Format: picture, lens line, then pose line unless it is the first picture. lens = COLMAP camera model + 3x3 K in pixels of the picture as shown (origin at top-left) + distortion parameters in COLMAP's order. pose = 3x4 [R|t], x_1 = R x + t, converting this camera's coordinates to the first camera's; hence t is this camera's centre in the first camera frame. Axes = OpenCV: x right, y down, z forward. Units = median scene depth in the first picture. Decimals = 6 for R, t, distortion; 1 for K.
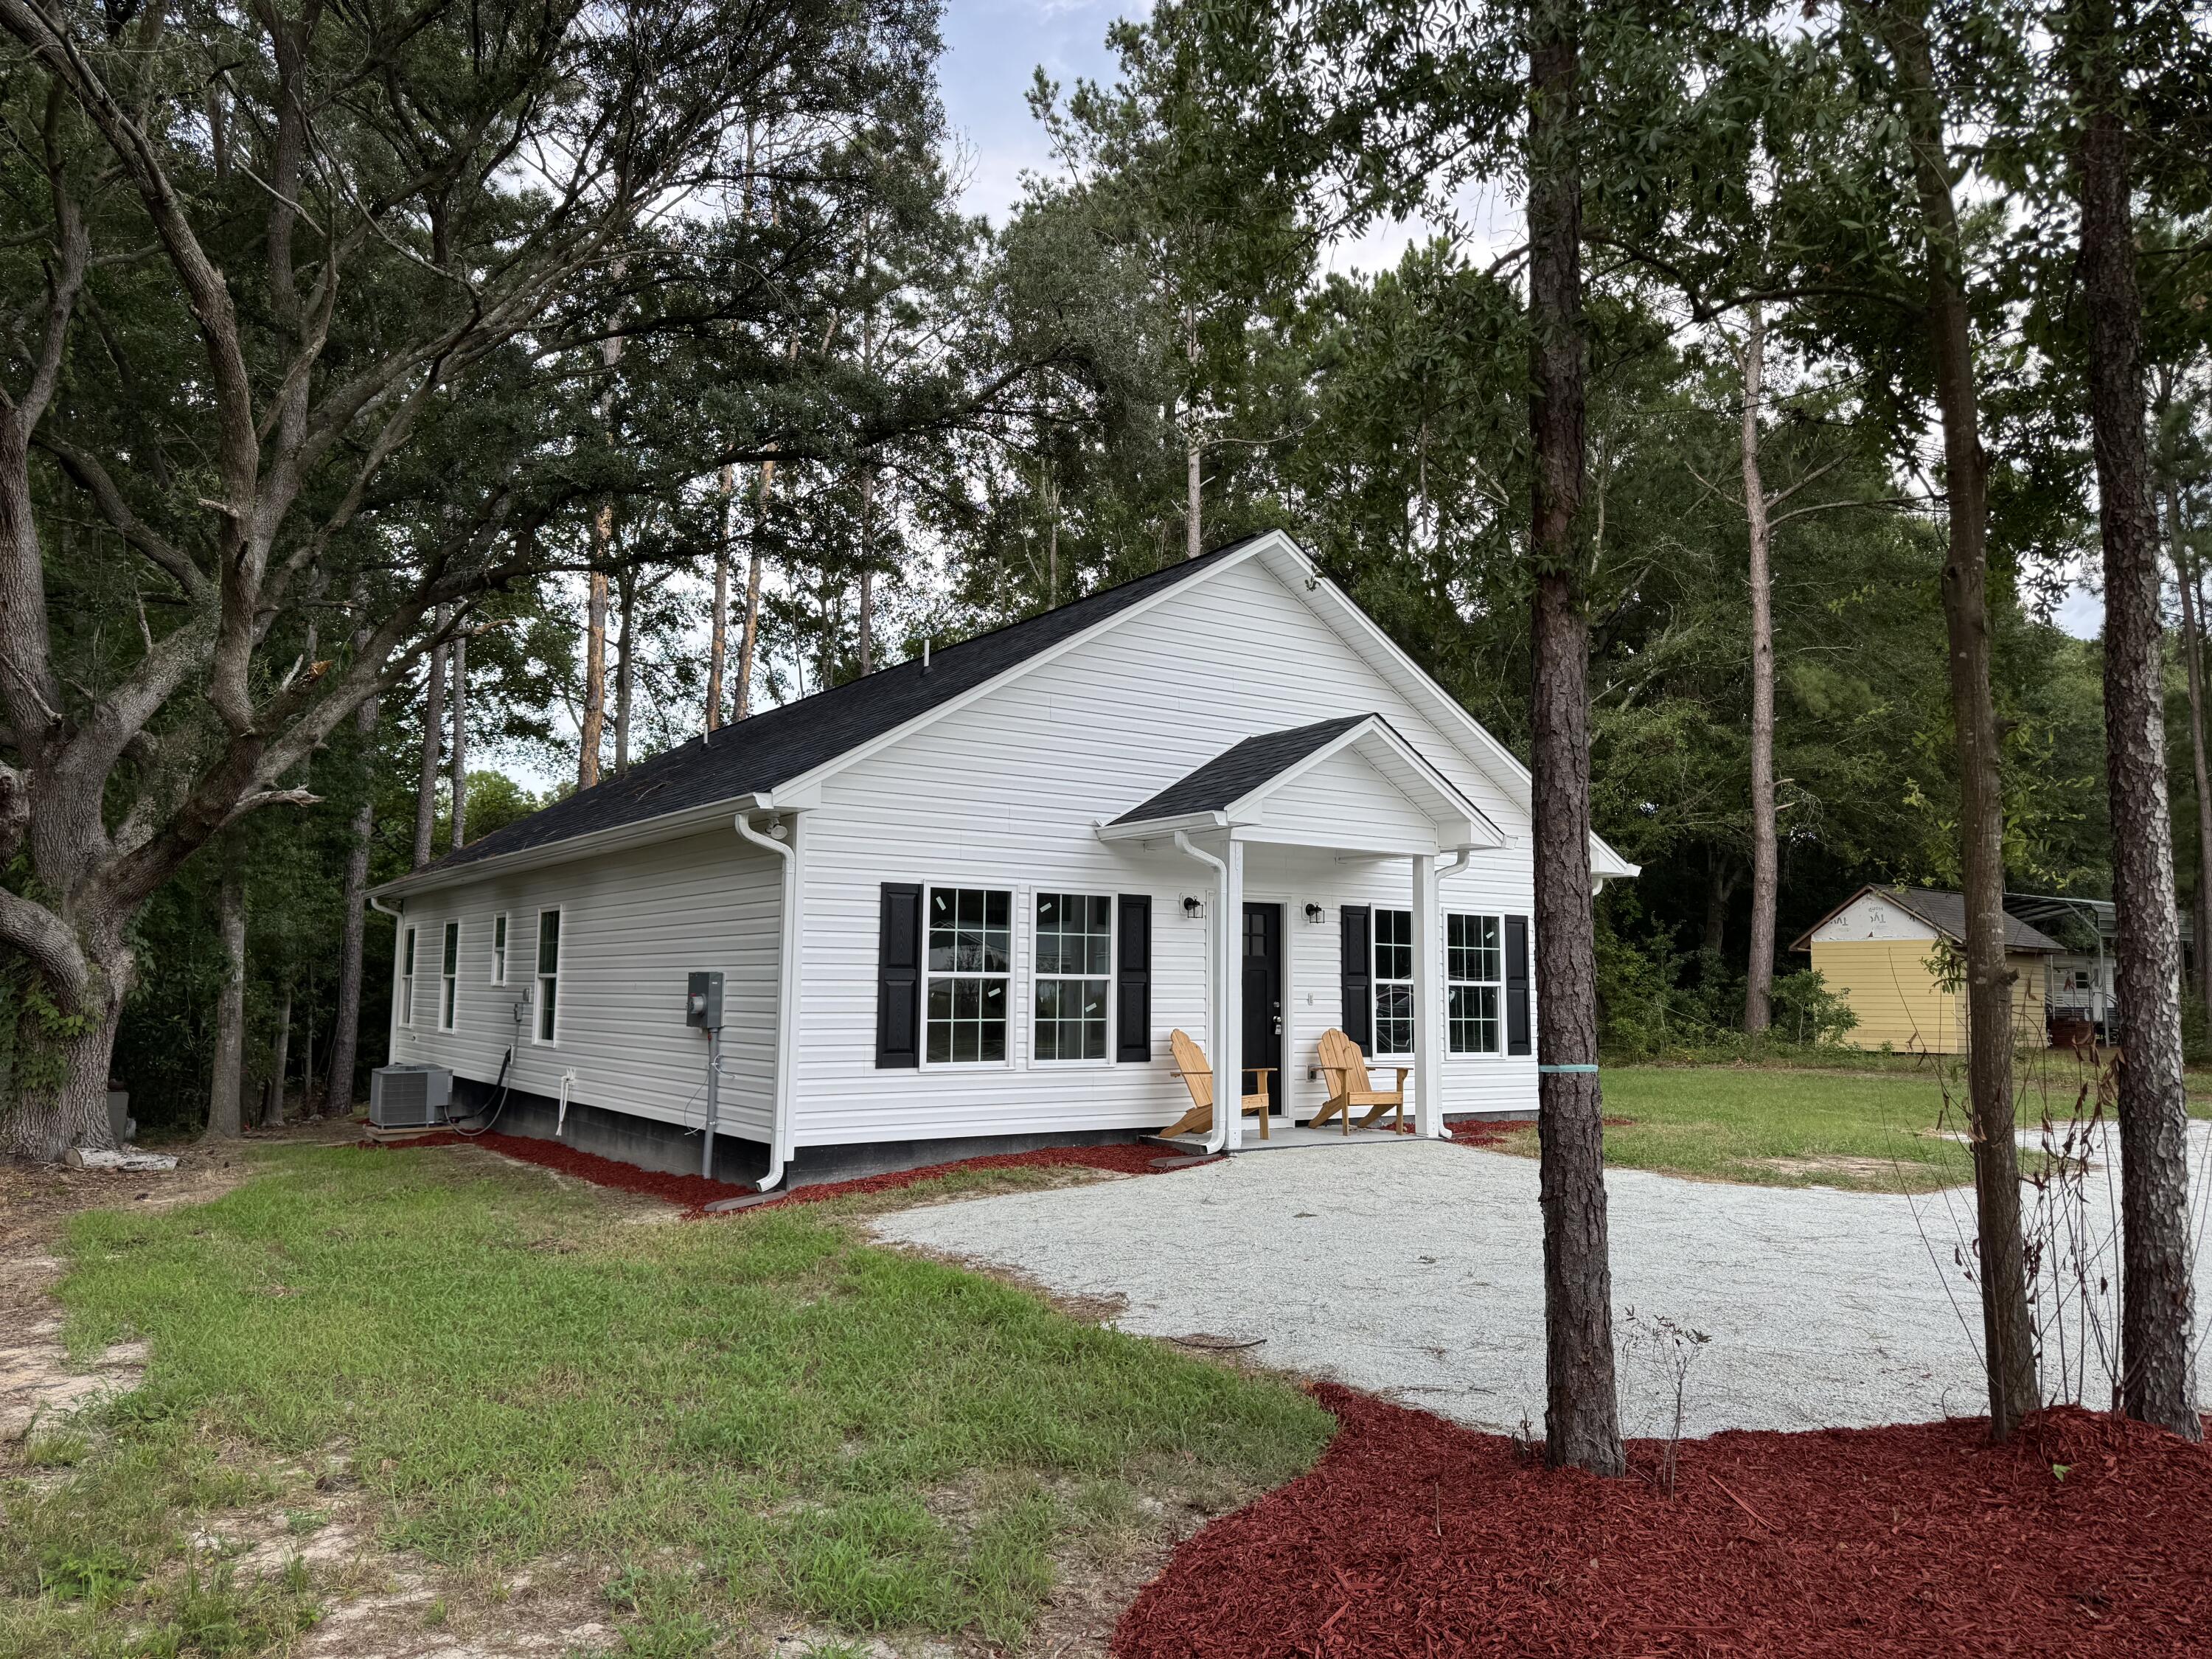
lens RADIAL K [[1564.8, 0, 1098.1], [0, 1564.8, 822.9], [0, 0, 1]] dist [0.075909, -0.095724]
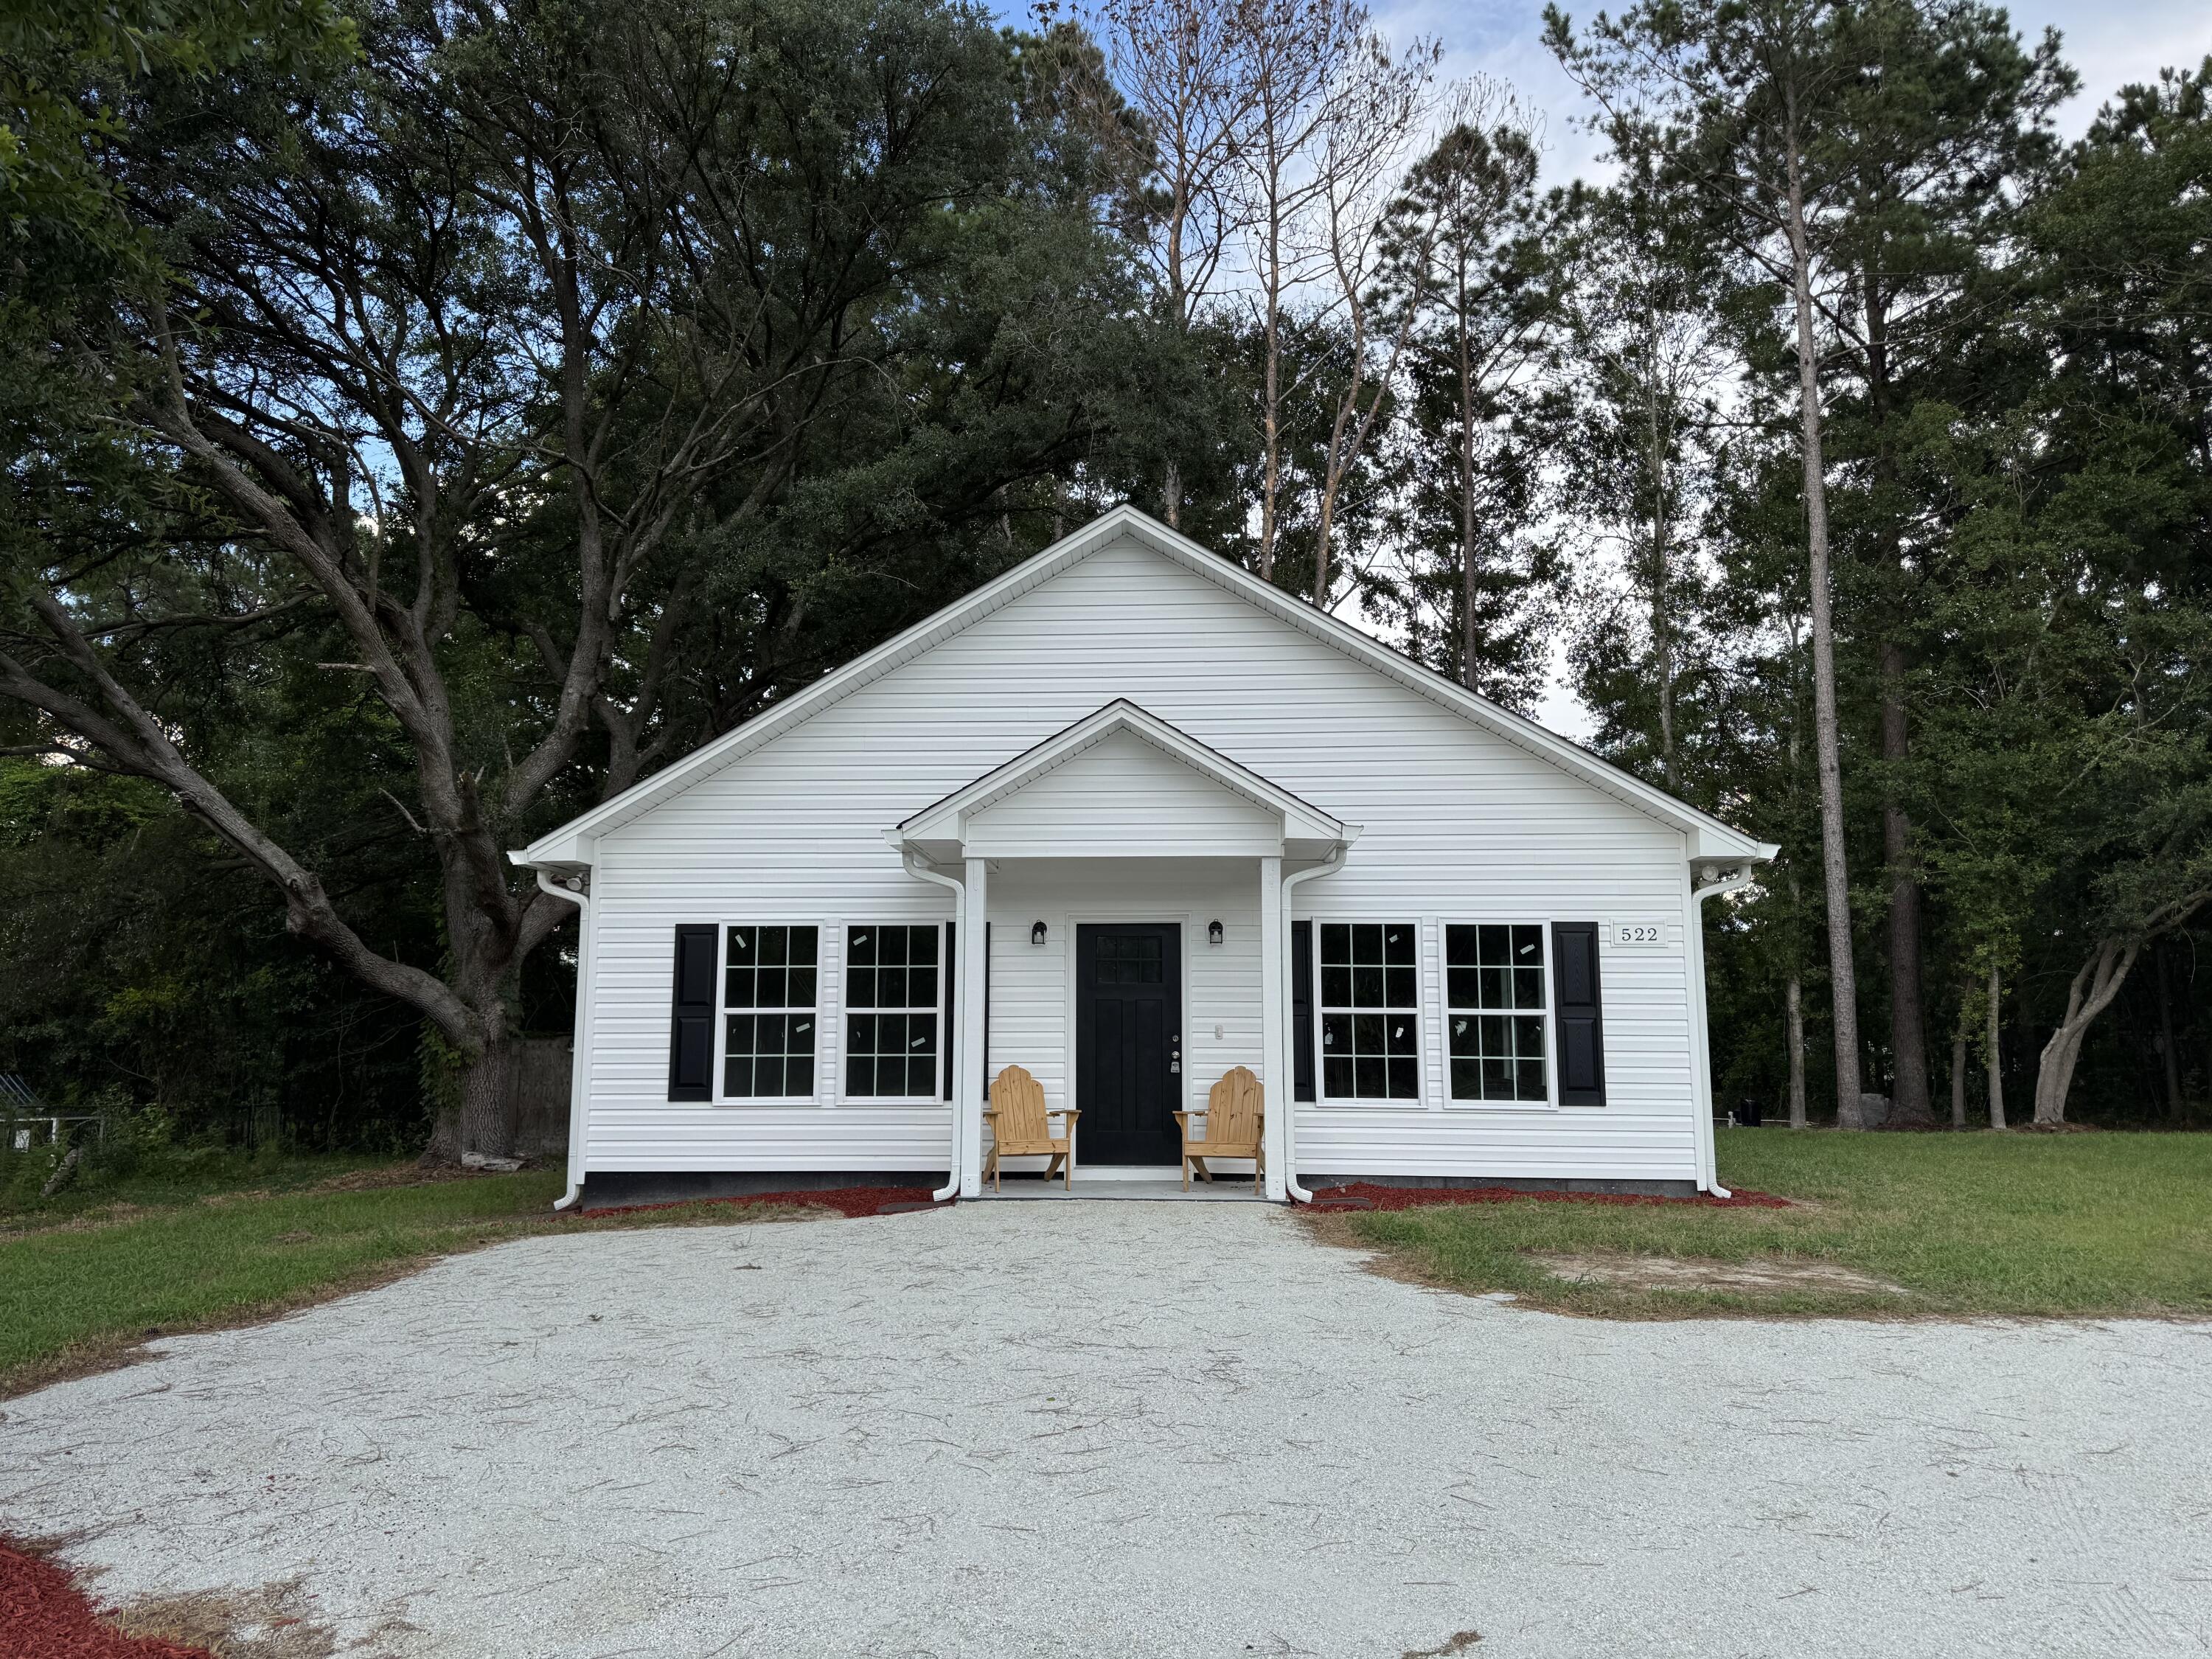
lens RADIAL K [[1564.8, 0, 1098.1], [0, 1564.8, 822.9], [0, 0, 1]] dist [0.075909, -0.095724]
pose [[0.788857, -0.087831, -0.608269, 0.698424], [0.071461, 0.996131, -0.051158, 0.042092], [0.610408, -0.003111, 0.792081, 0.317233]]
